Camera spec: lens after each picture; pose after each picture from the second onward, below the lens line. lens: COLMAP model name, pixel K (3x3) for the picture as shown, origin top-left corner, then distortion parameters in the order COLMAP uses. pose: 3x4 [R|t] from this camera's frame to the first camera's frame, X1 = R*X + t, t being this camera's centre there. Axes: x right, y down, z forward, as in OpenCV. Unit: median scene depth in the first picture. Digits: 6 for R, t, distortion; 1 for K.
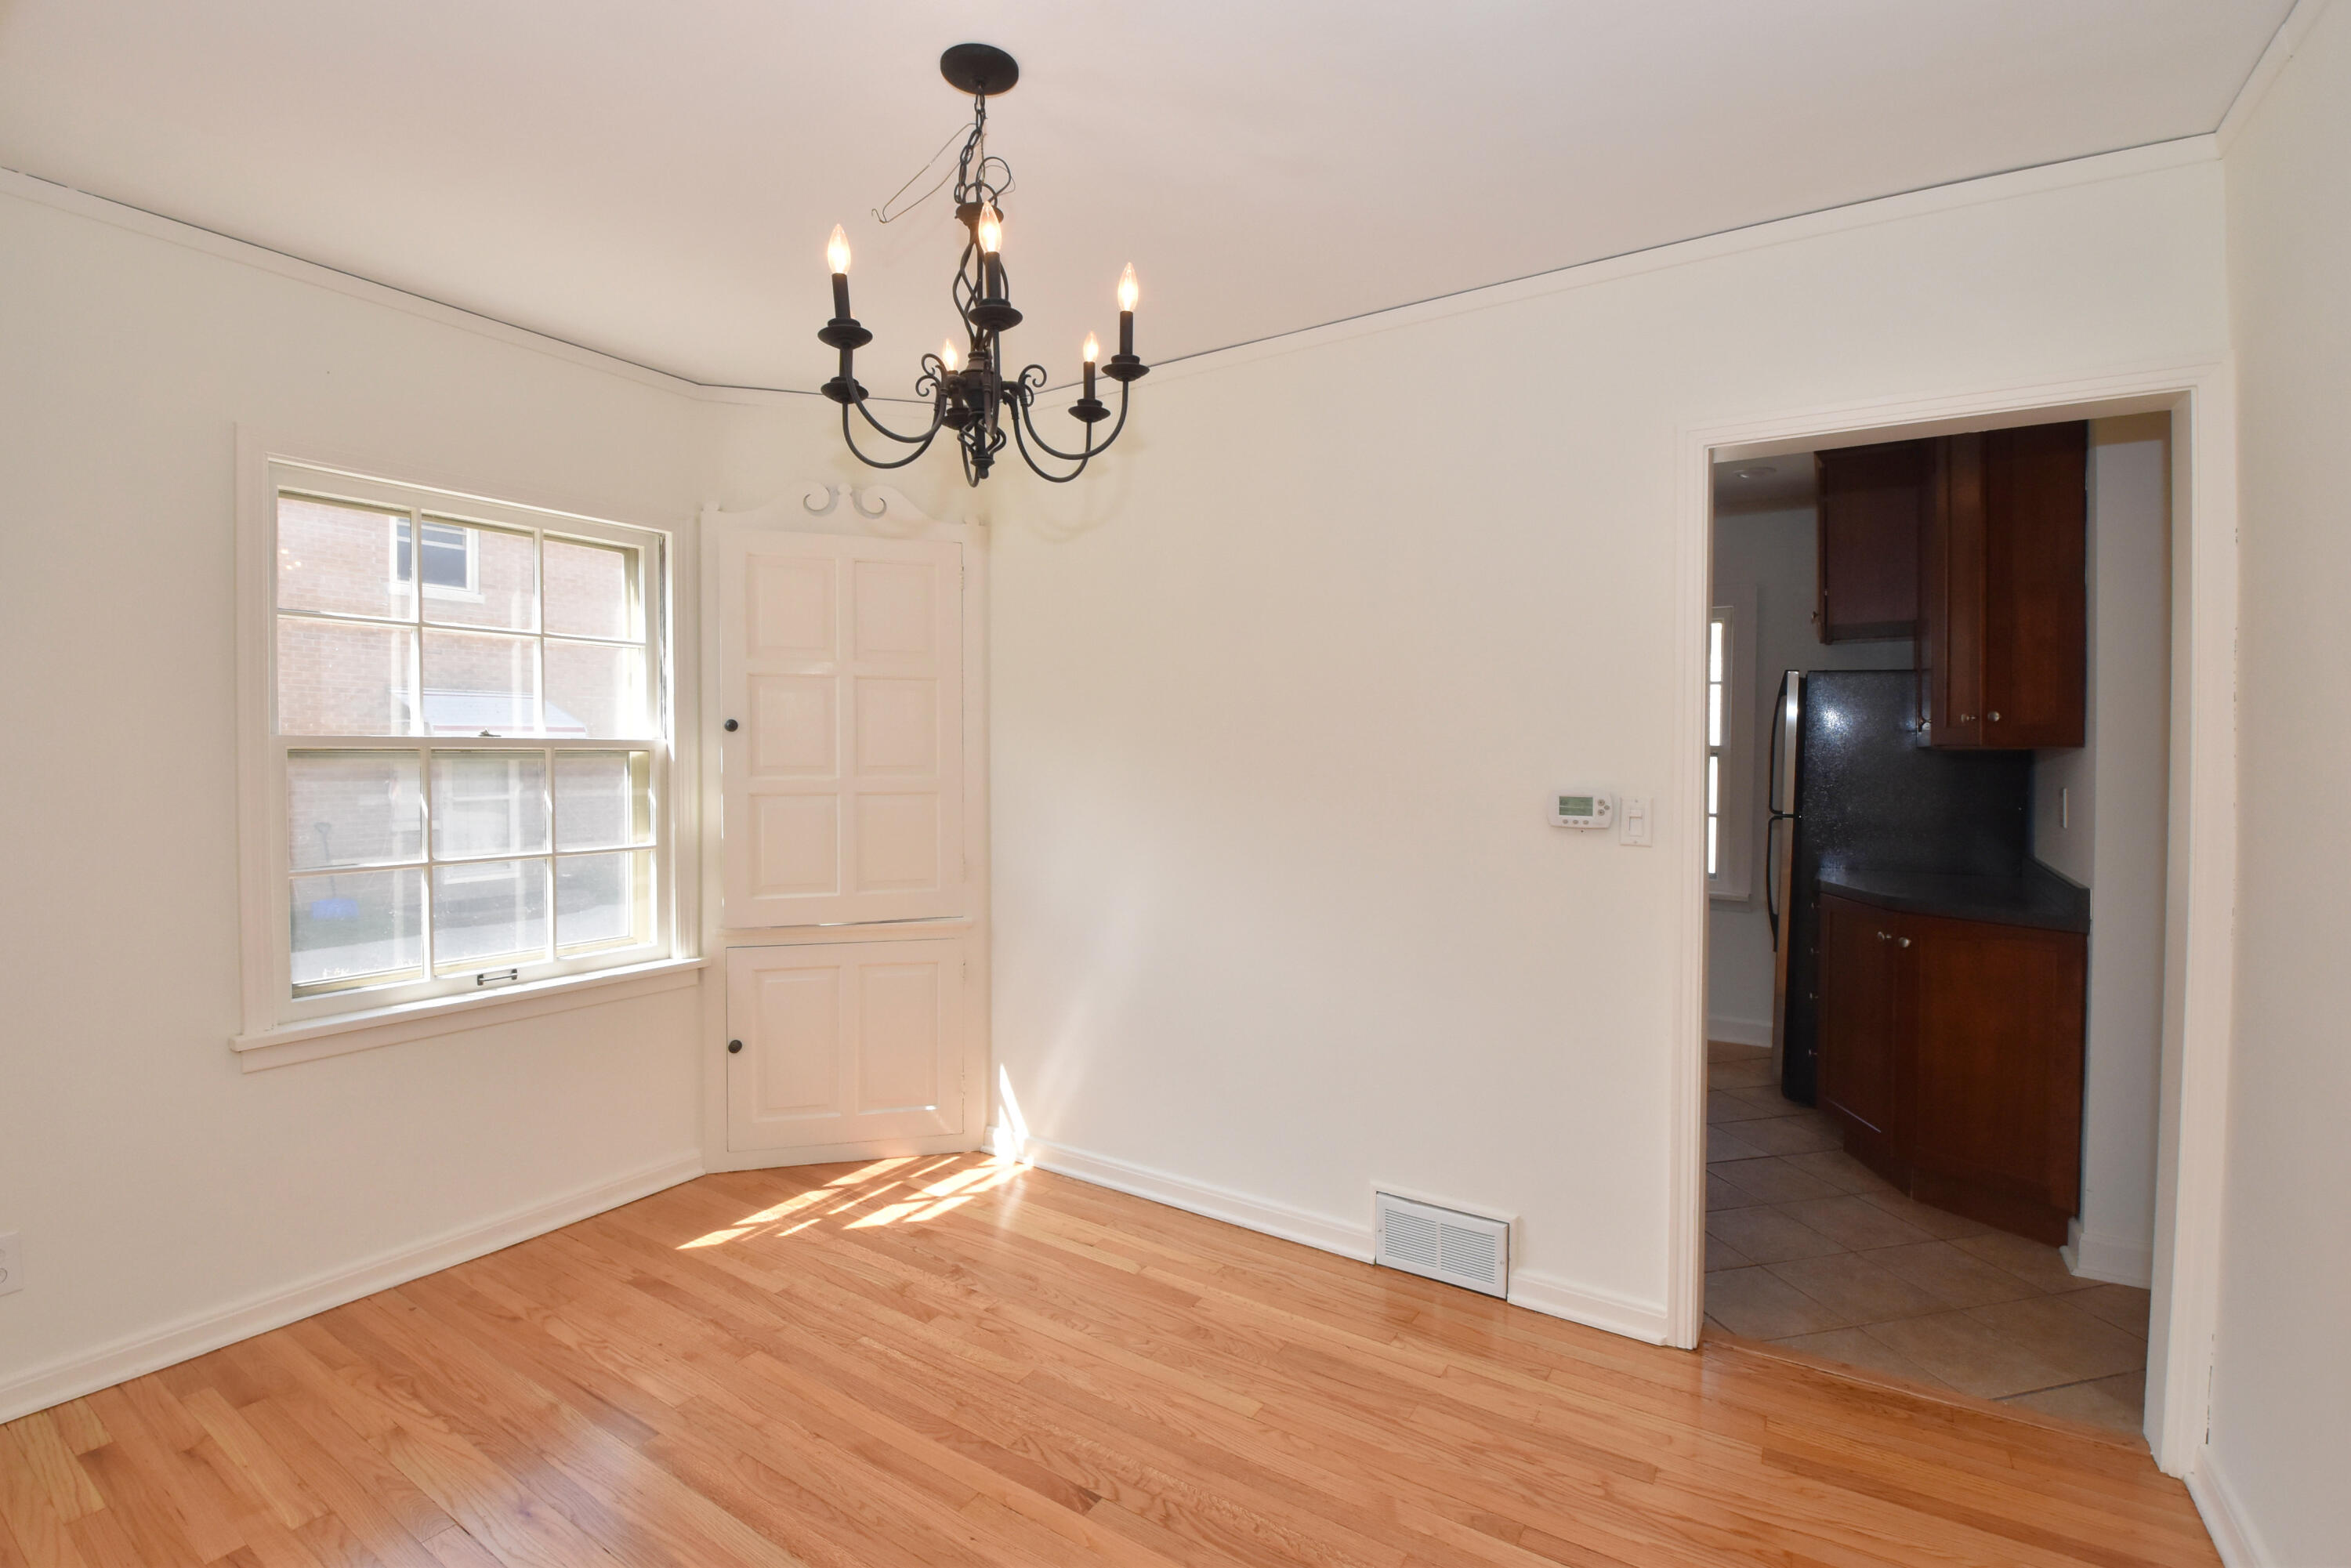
lens RADIAL K [[1040.5, 0, 1178.2], [0, 1040.5, 767.9], [0, 0, 1]] dist [0.019606, -0.032080]
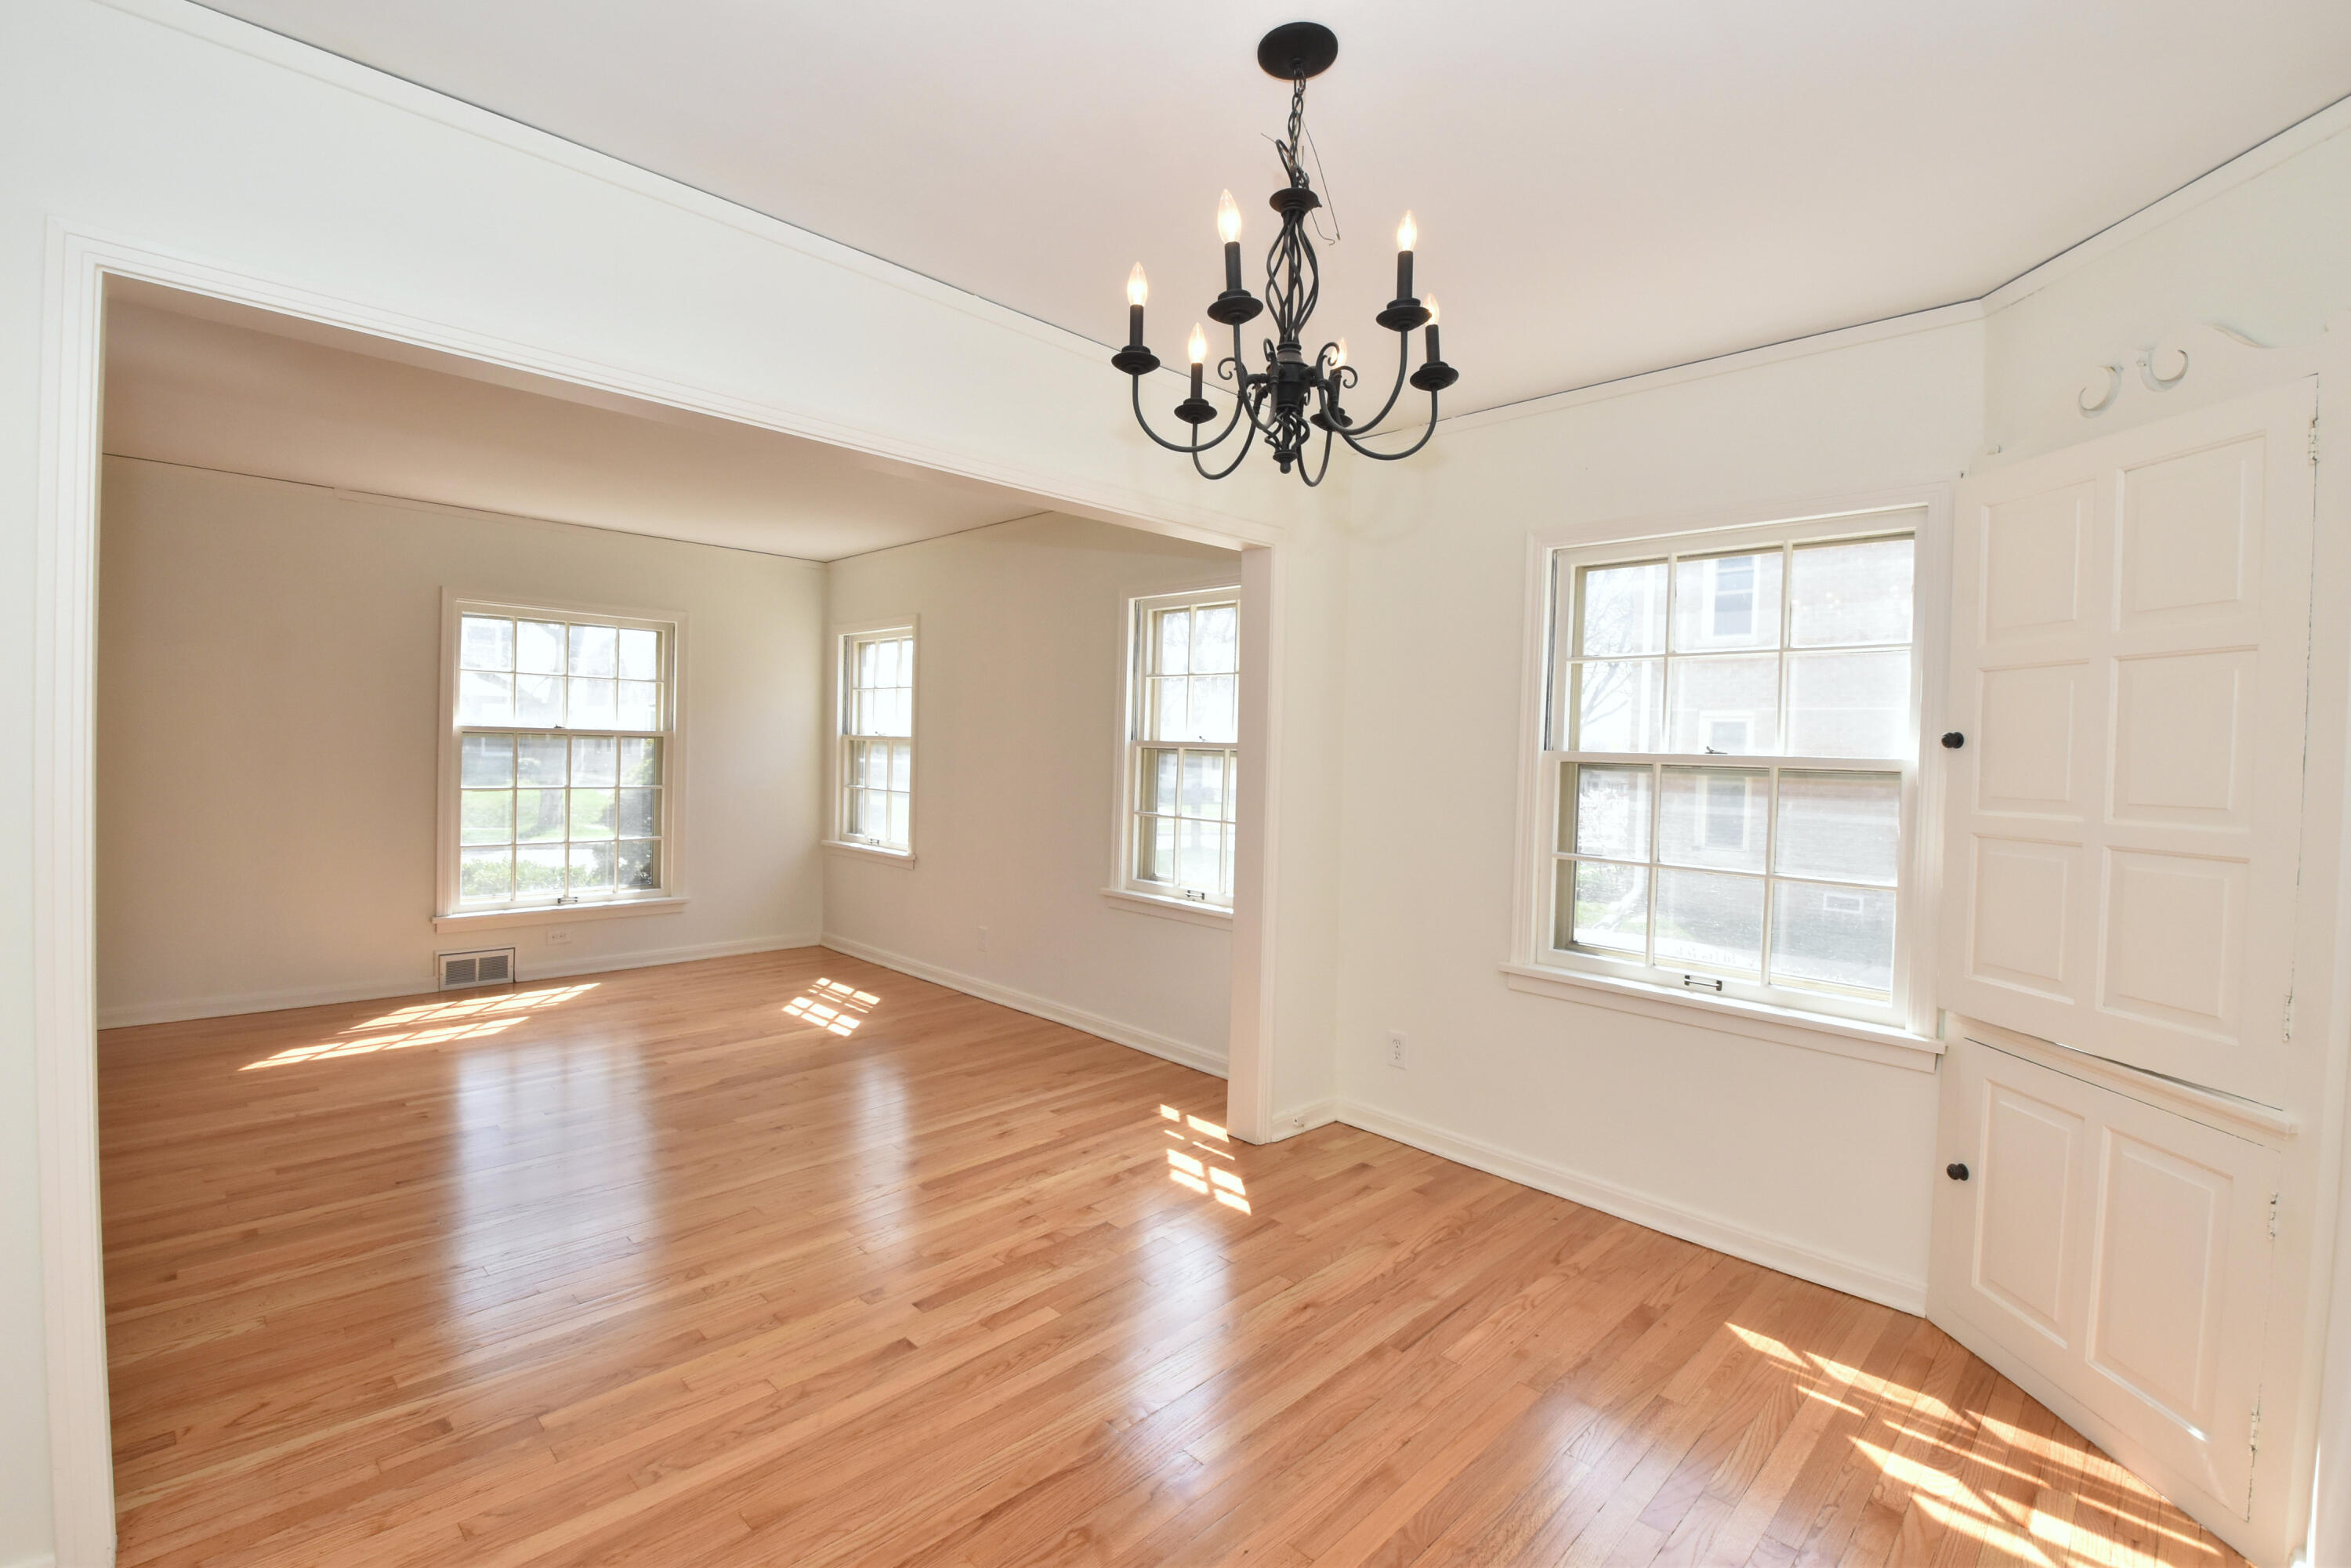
lens RADIAL K [[1033.2, 0, 1177.0], [0, 1033.2, 774.8], [0, 0, 1]] dist [0.014820, -0.020629]
pose [[-0.216201, 0.010742, -0.976290, 0.462887], [-0.048089, 0.998609, 0.021637, -0.005201], [0.975164, 0.051627, -0.215383, 0.676022]]
